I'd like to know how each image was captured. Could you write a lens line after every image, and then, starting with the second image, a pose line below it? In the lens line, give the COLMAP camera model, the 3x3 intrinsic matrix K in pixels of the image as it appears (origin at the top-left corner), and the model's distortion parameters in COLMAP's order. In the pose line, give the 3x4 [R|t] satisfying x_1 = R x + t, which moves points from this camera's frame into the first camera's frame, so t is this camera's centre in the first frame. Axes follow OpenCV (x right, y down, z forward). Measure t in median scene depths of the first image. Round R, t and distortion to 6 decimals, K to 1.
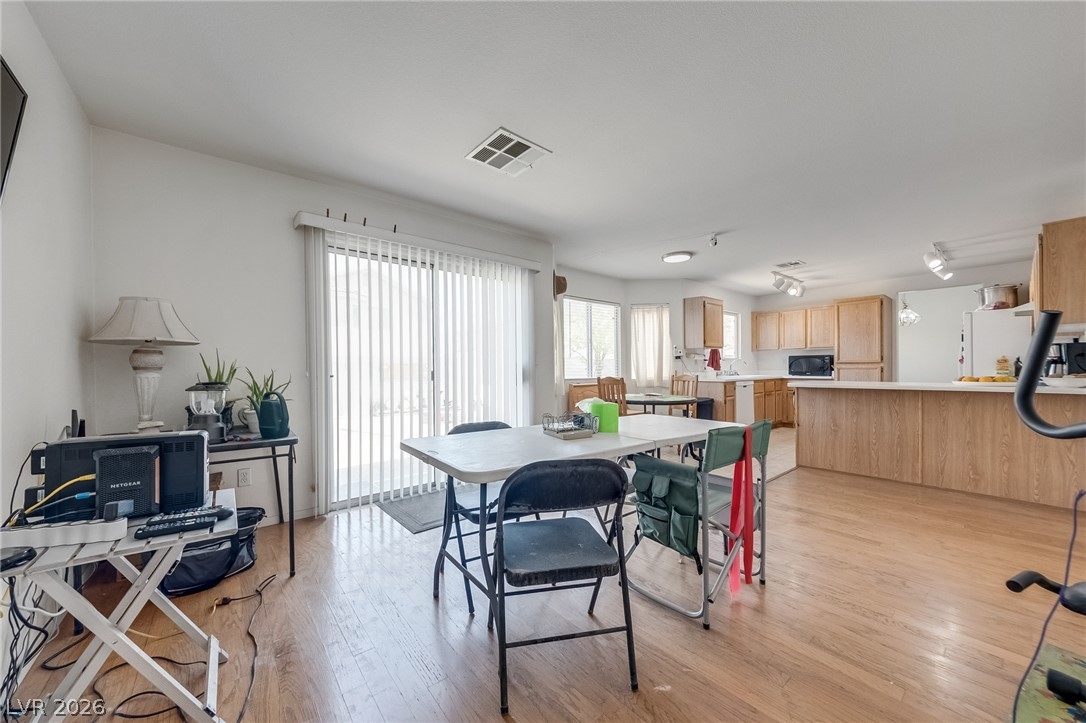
lens RADIAL K [[391.4, 0, 535.4], [0, 391.4, 364.7], [0, 0, 1]] dist [-0.002239, 0.000866]
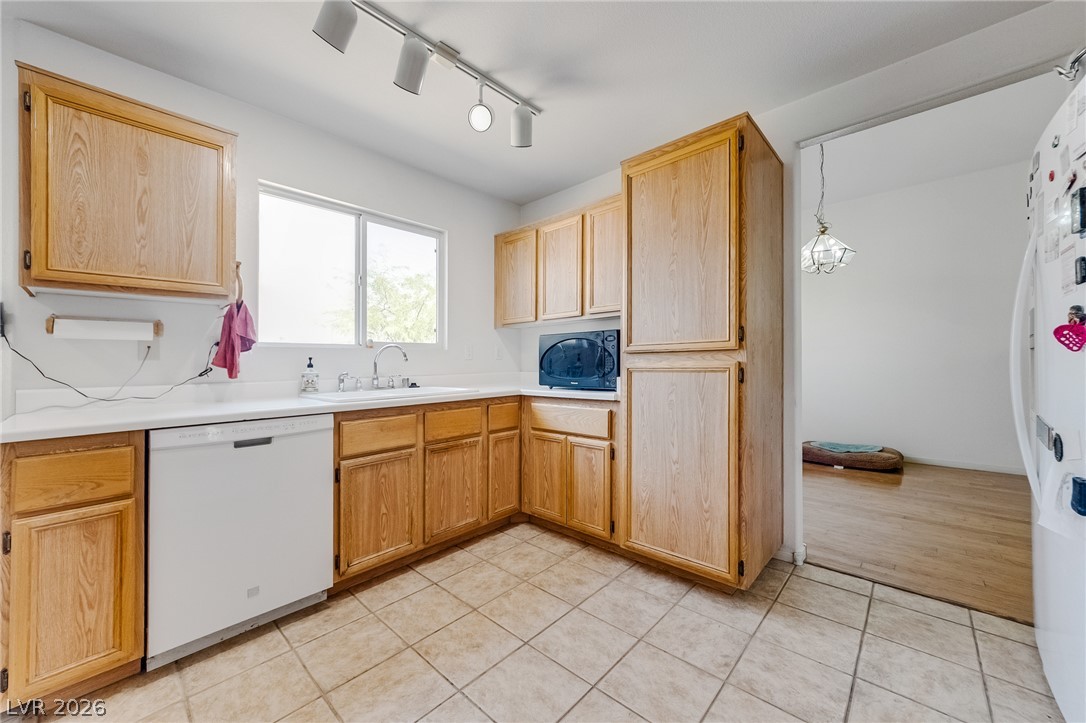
lens RADIAL K [[406.7, 0, 534.0], [0, 406.7, 361.1], [0, 0, 1]] dist [0.005521, -0.001137]
pose [[0.991886, -0.001543, 0.127117, 0.780149], [0.001516, 0.999999, 0.000306, 0.002712], [-0.127118, -0.000111, 0.991888, 0.807172]]
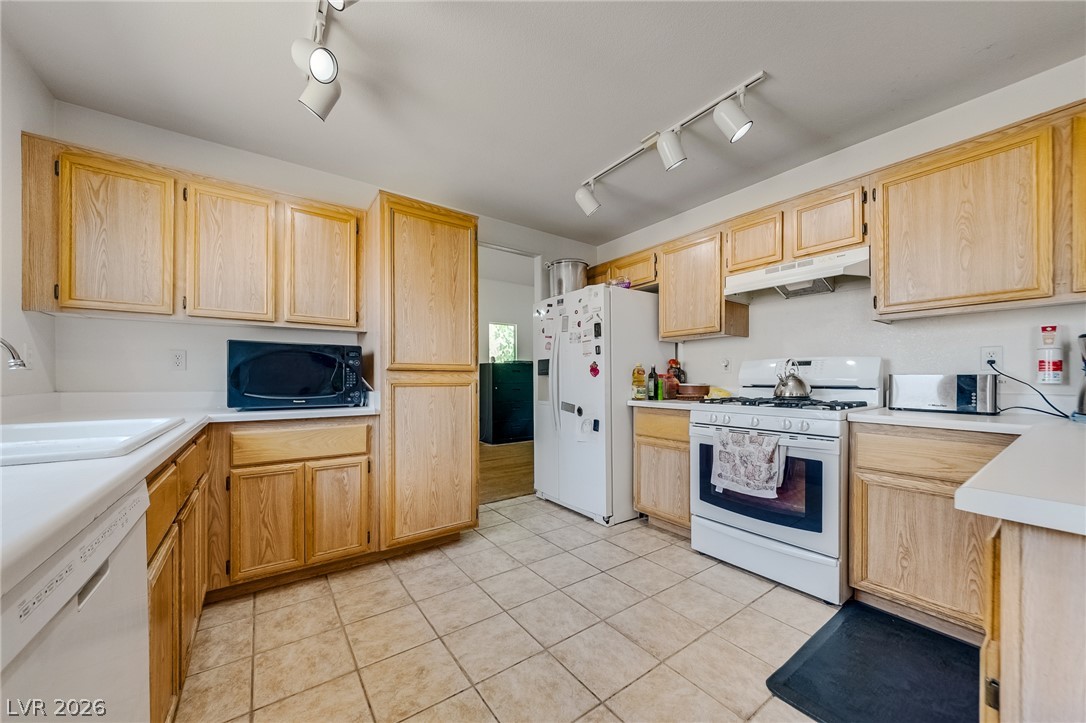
lens RADIAL K [[391.4, 0, 538.2], [0, 391.4, 377.8], [0, 0, 1]] dist [-0.002239, 0.000866]
pose [[0.067133, 0.012035, 0.997671, 0.510768], [-0.010129, 0.999884, -0.011380, 0.006879], [-0.997693, -0.009342, 0.067248, 1.004525]]
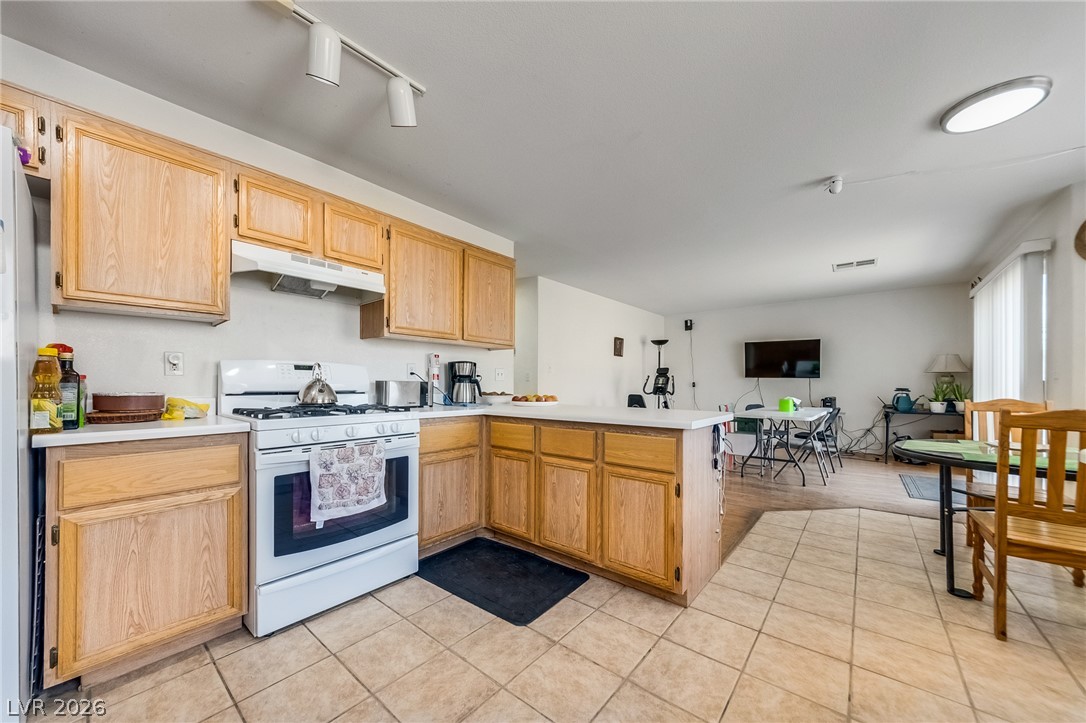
lens RADIAL K [[406.7, 0, 526.1], [0, 406.7, 381.0], [0, 0, 1]] dist [0.005521, -0.001137]
pose [[-0.983286, 0.005883, -0.181973, 0.825231], [0.008616, 0.999862, -0.014230, 0.004708], [0.181865, -0.015560, -0.983200, 1.204287]]
